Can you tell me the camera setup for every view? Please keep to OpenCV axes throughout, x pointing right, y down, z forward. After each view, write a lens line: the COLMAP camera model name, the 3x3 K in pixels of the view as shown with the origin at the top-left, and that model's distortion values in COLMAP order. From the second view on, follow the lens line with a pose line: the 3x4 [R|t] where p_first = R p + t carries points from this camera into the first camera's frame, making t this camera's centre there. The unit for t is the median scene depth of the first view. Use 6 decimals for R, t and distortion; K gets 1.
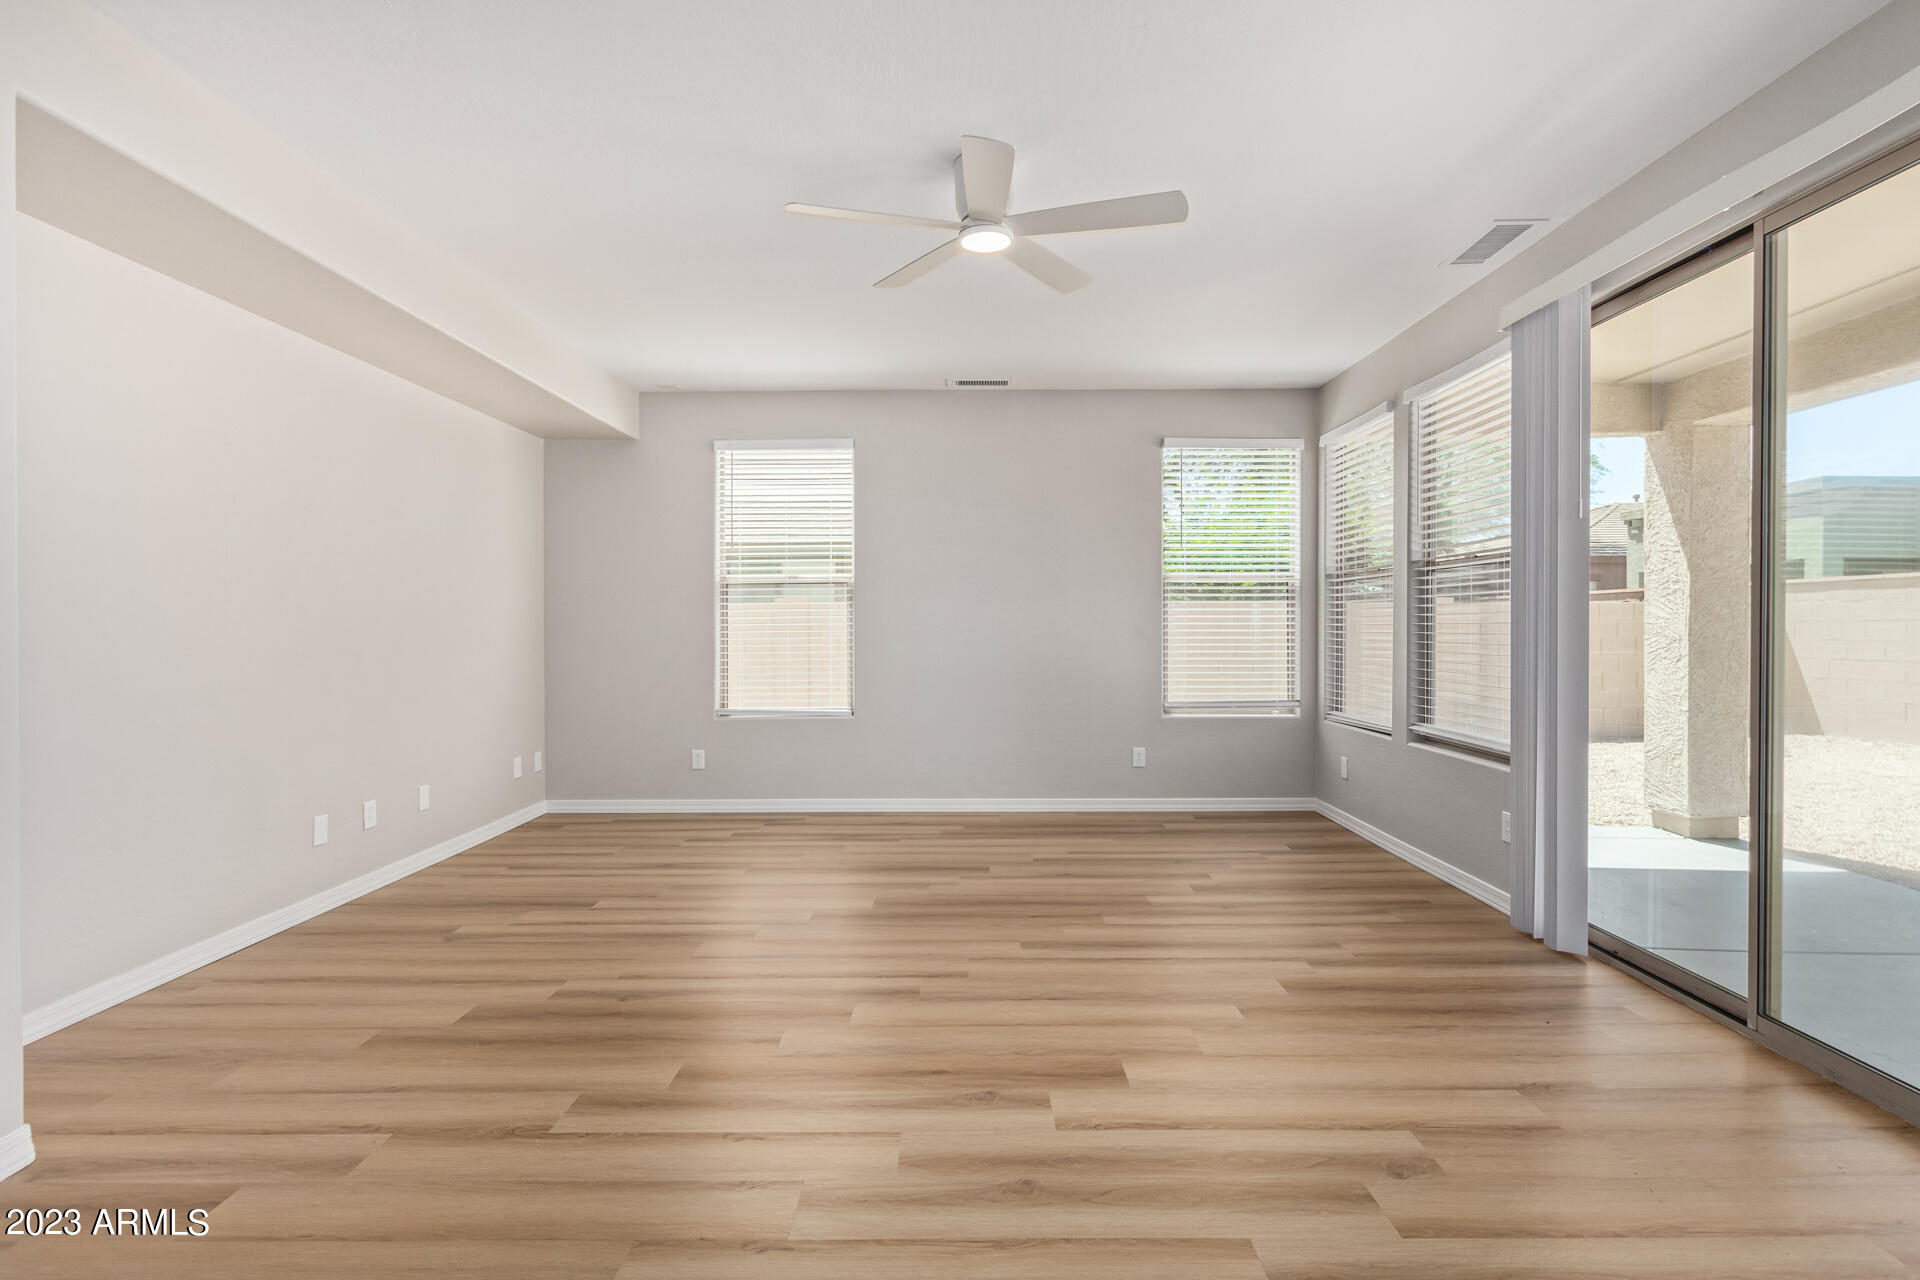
lens RADIAL K [[885.8, 0, 979.4], [0, 885.8, 639.6], [0, 0, 1]] dist [0.003421, -0.001008]
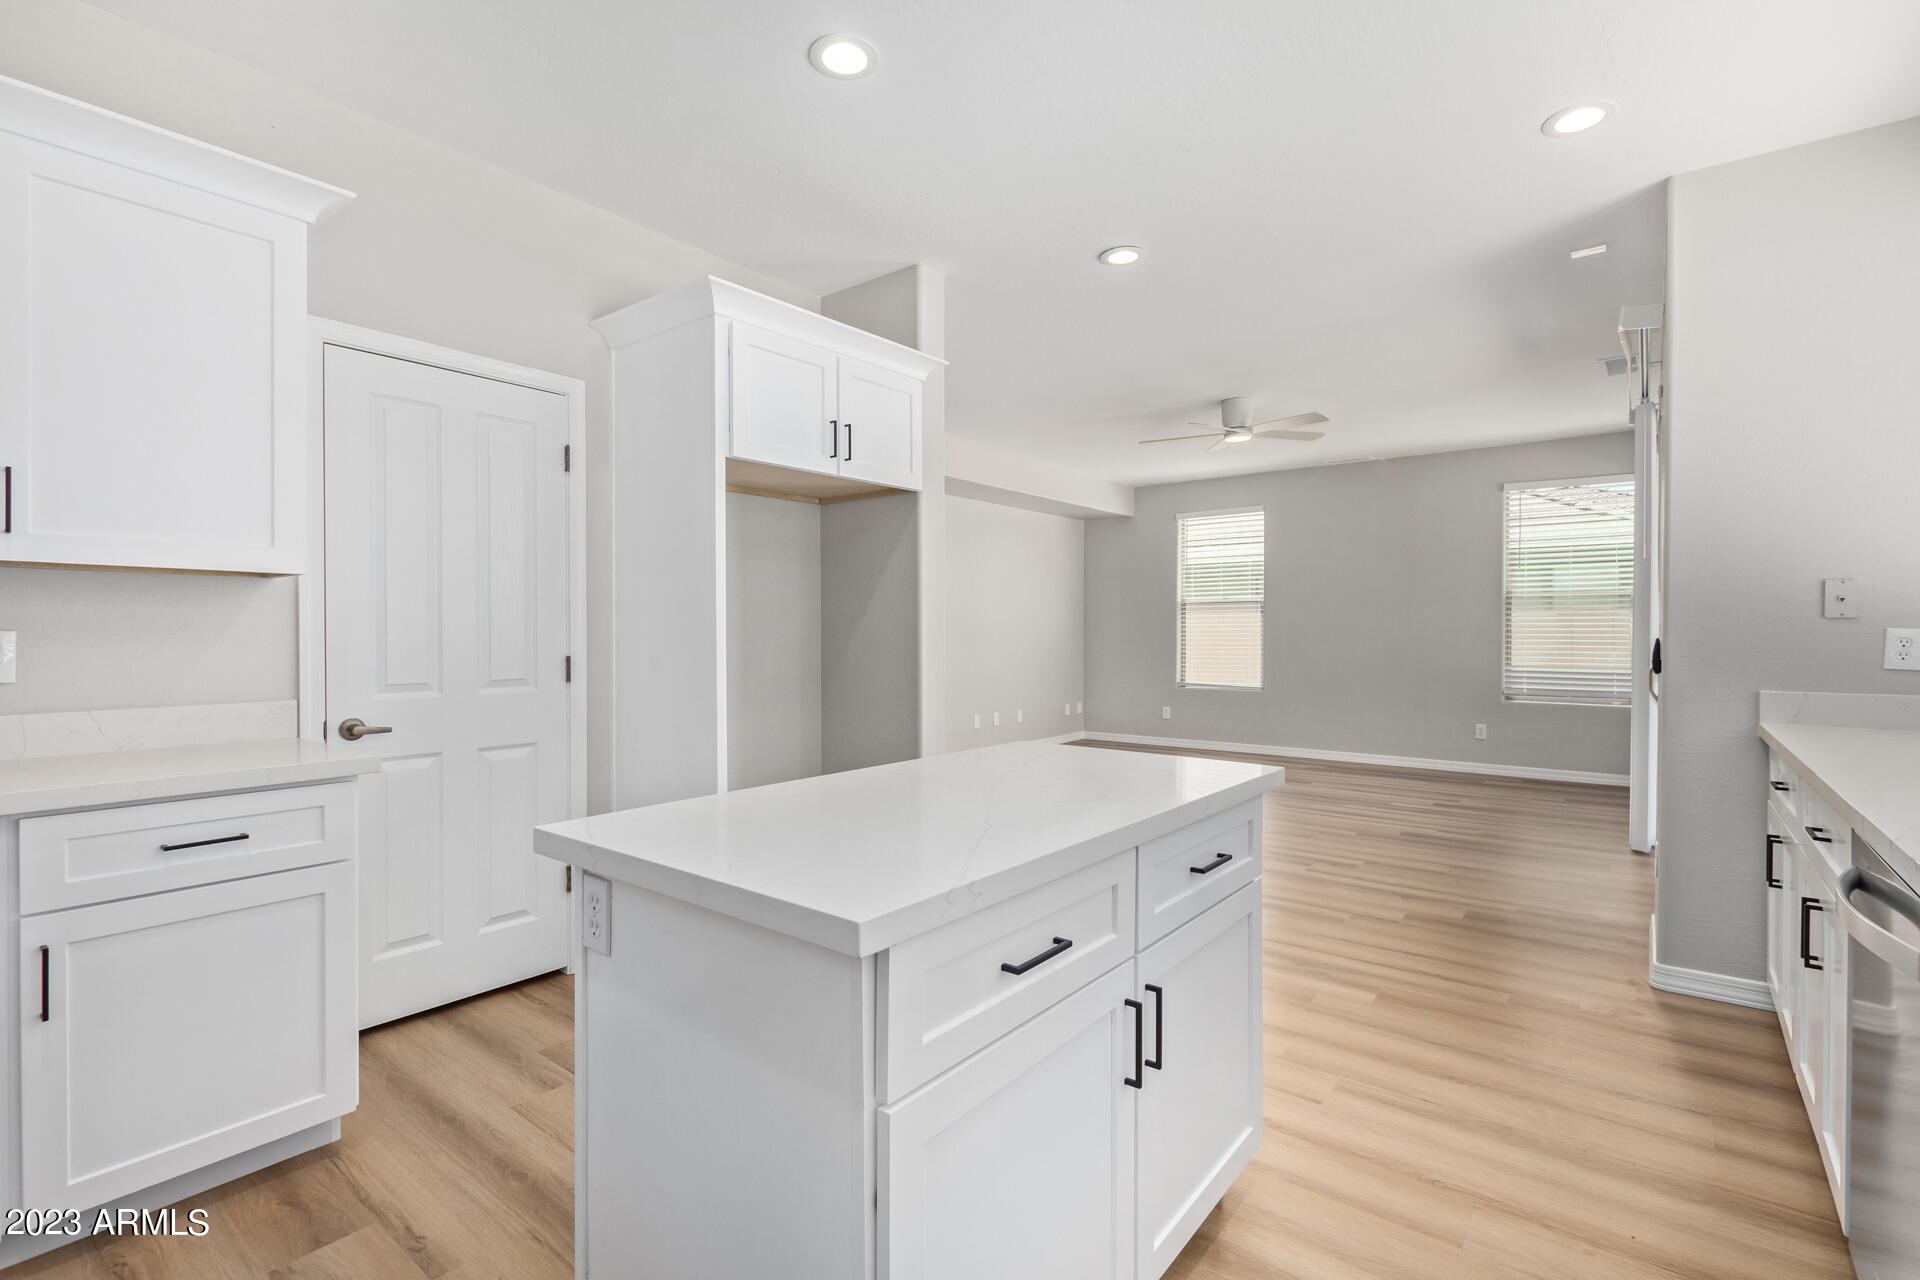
lens RADIAL K [[885.8, 0, 960.8], [0, 885.8, 636.5], [0, 0, 1]] dist [0.003421, -0.001008]
pose [[0.783706, 0.007818, -0.621083, 0.396915], [-0.013376, 0.999901, -0.004292, 0.009583], [0.620988, 0.011671, 0.783733, -0.502681]]
